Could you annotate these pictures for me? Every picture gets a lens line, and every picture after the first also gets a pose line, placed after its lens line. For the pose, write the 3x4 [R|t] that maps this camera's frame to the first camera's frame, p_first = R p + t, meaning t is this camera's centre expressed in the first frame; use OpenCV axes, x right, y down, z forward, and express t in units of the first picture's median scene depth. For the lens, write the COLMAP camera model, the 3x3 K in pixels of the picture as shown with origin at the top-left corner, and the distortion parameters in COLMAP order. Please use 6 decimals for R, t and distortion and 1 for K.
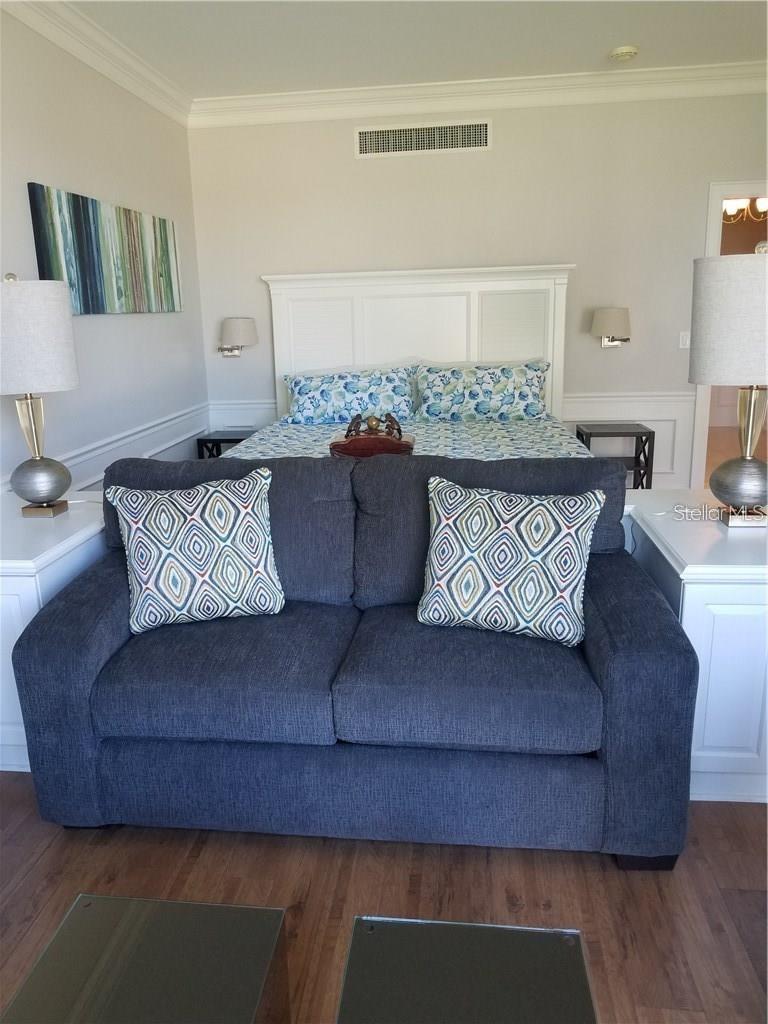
lens RADIAL K [[798.8, 0, 360.4], [0, 798.8, 515.4], [0, 0, 1]] dist [-0.001810, -0.006446]
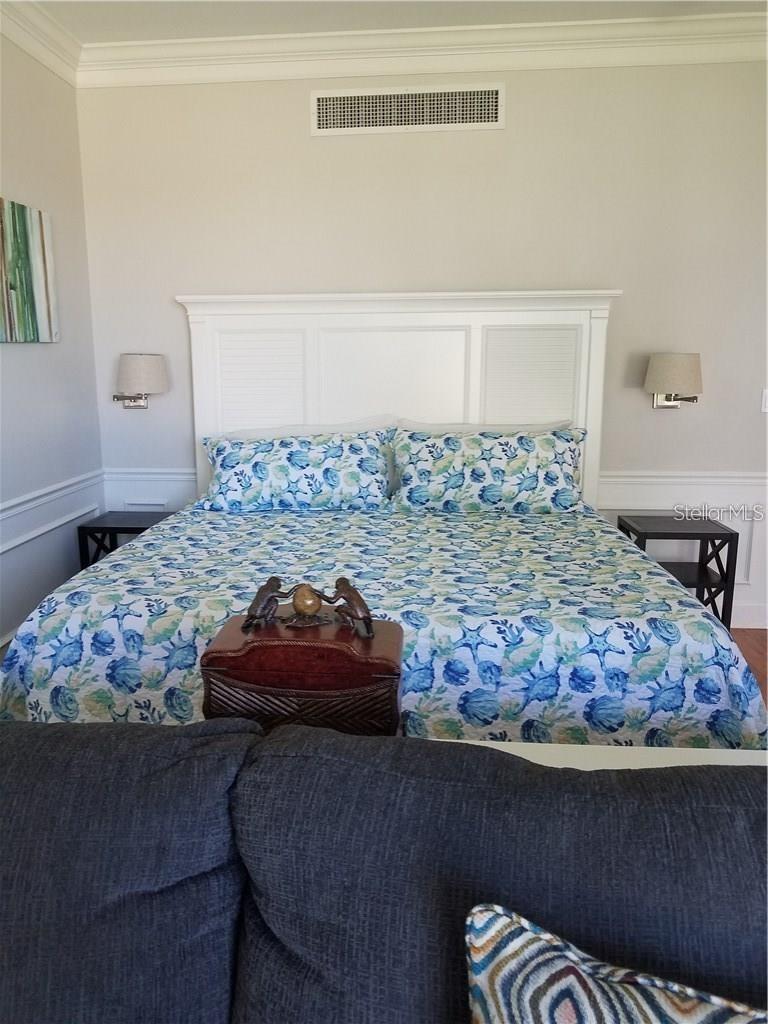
lens RADIAL K [[814.2, 0, 354.8], [0, 814.2, 534.1], [0, 0, 1]] dist [0.010646, -0.002448]
pose [[0.999267, 0.016604, 0.034478, 0.014010], [-0.015494, 0.999360, -0.032233, -0.074968], [-0.034992, 0.031675, 0.998886, 0.305925]]
